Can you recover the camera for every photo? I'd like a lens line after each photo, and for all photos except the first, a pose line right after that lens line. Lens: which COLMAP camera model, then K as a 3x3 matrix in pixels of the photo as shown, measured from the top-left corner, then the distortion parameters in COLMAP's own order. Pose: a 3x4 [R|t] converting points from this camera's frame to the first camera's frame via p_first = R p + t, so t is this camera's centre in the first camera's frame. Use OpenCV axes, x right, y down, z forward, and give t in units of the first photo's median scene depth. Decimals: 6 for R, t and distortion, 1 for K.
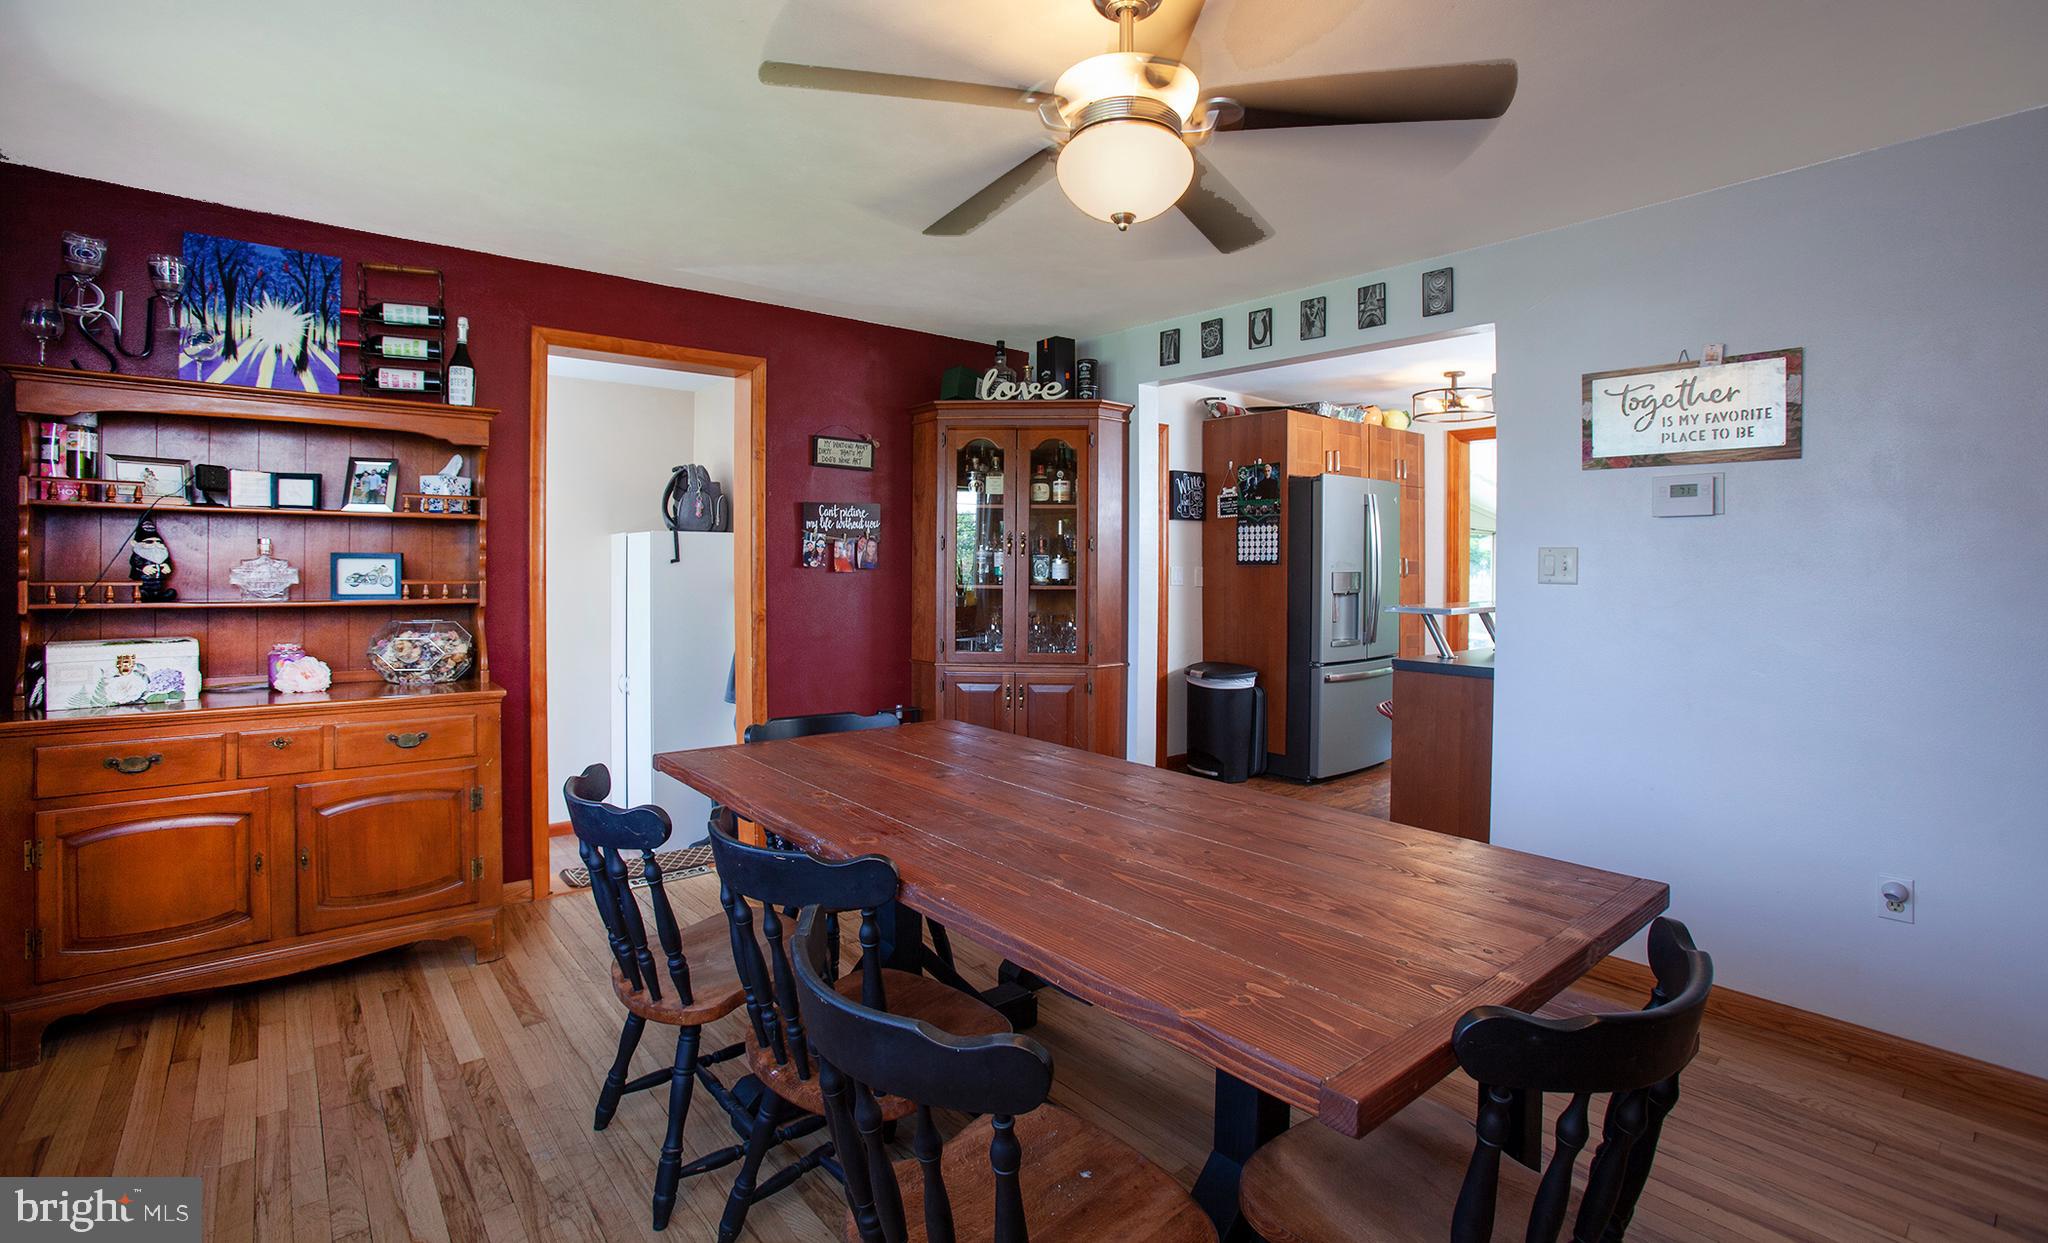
lens RADIAL K [[934.3, 0, 1025.3], [0, 934.3, 584.1], [0, 0, 1]] dist [-0.000571, -0.000105]
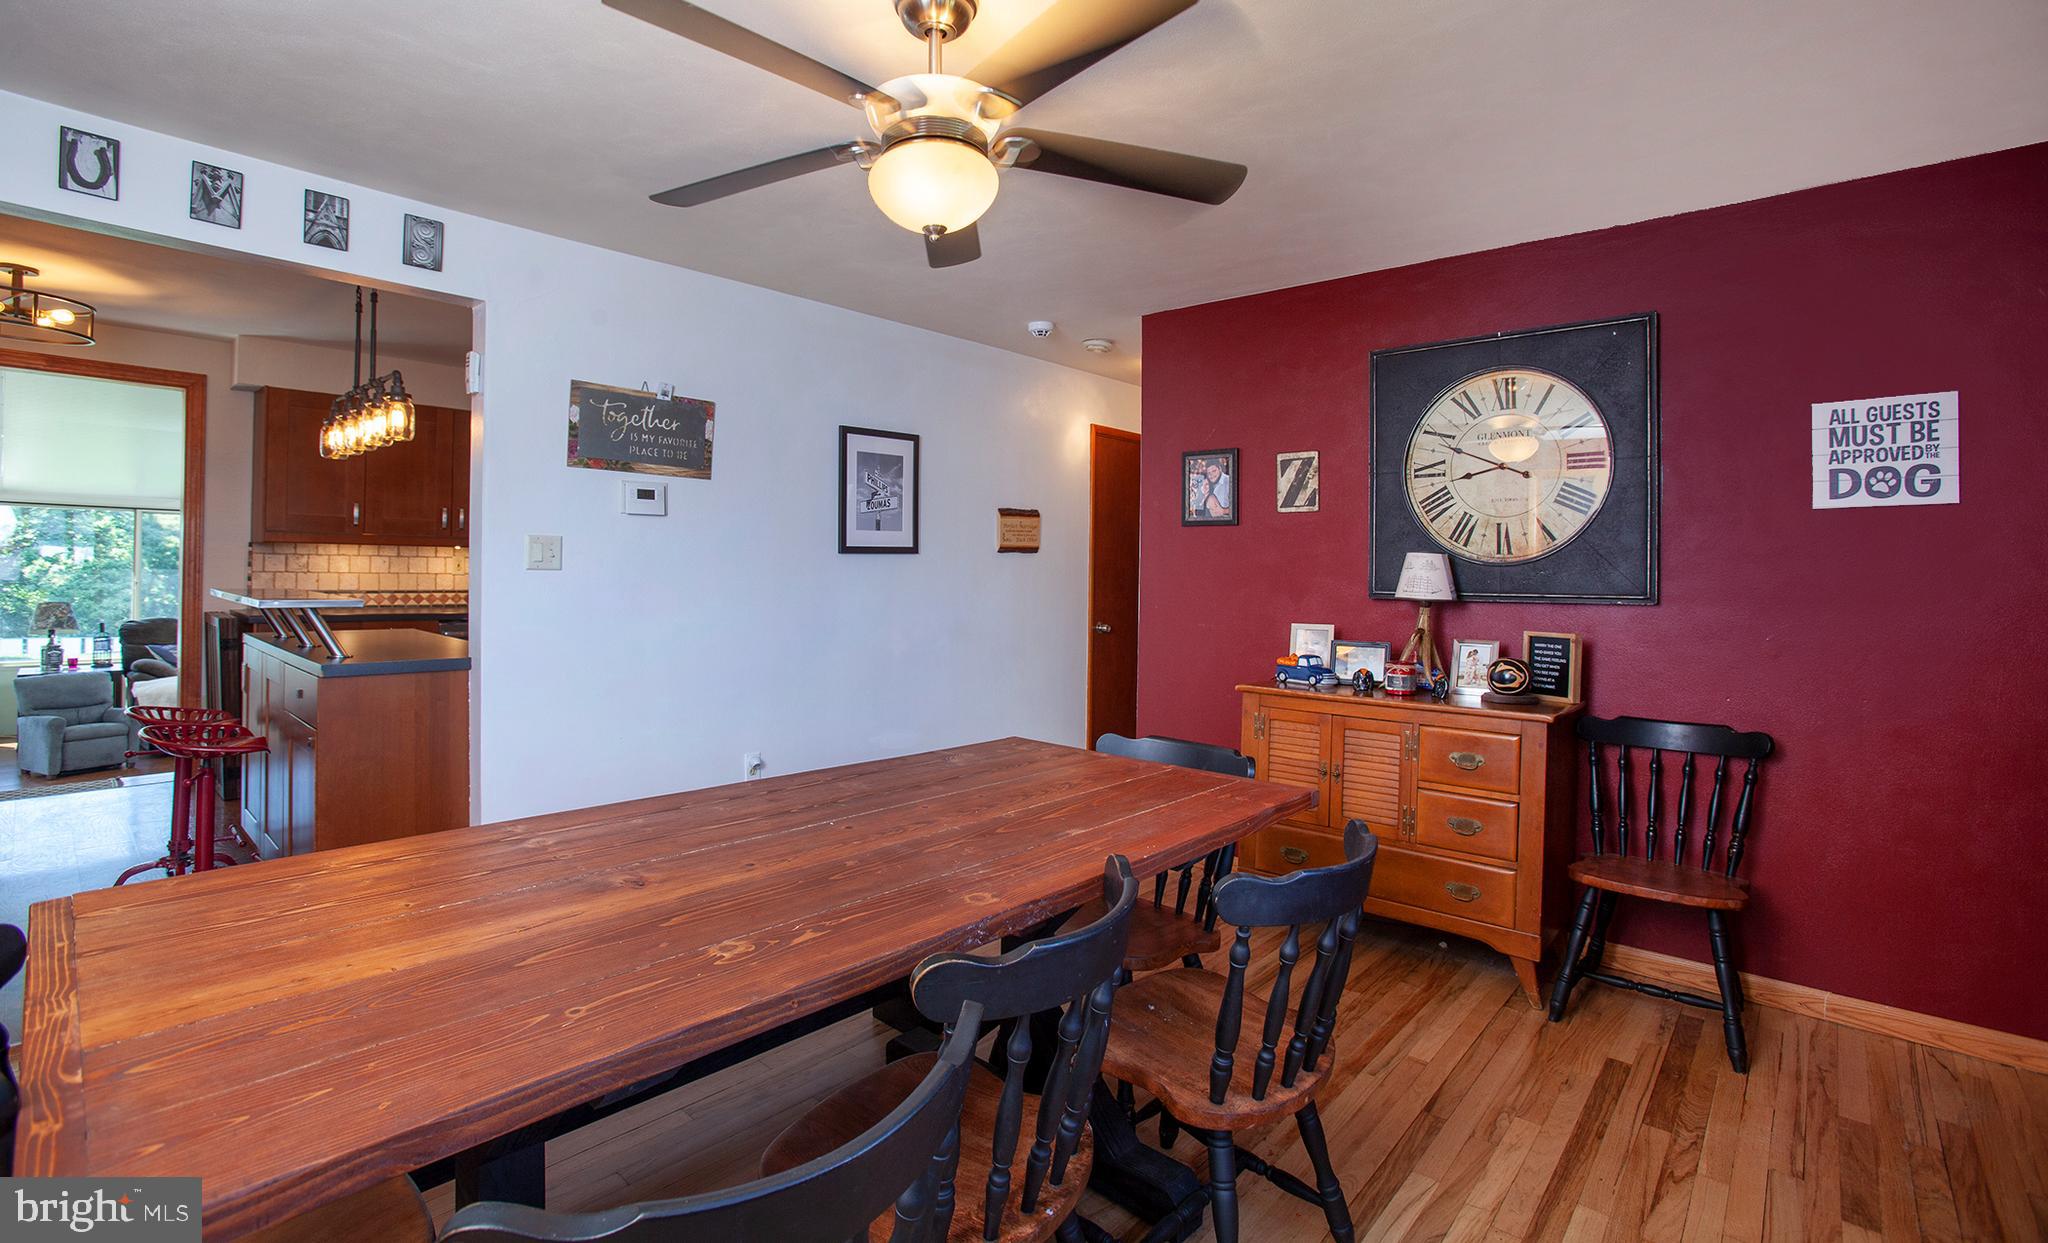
lens RADIAL K [[1006.5, 0, 955.1], [0, 1006.5, 565.5], [0, 0, 1]] dist [-0.001087, 0.000379]
pose [[-0.101040, -0.012706, 0.994801, -0.554631], [0.004172, 0.999904, 0.013195, -0.016434], [-0.994874, 0.005483, -0.100977, 0.586188]]
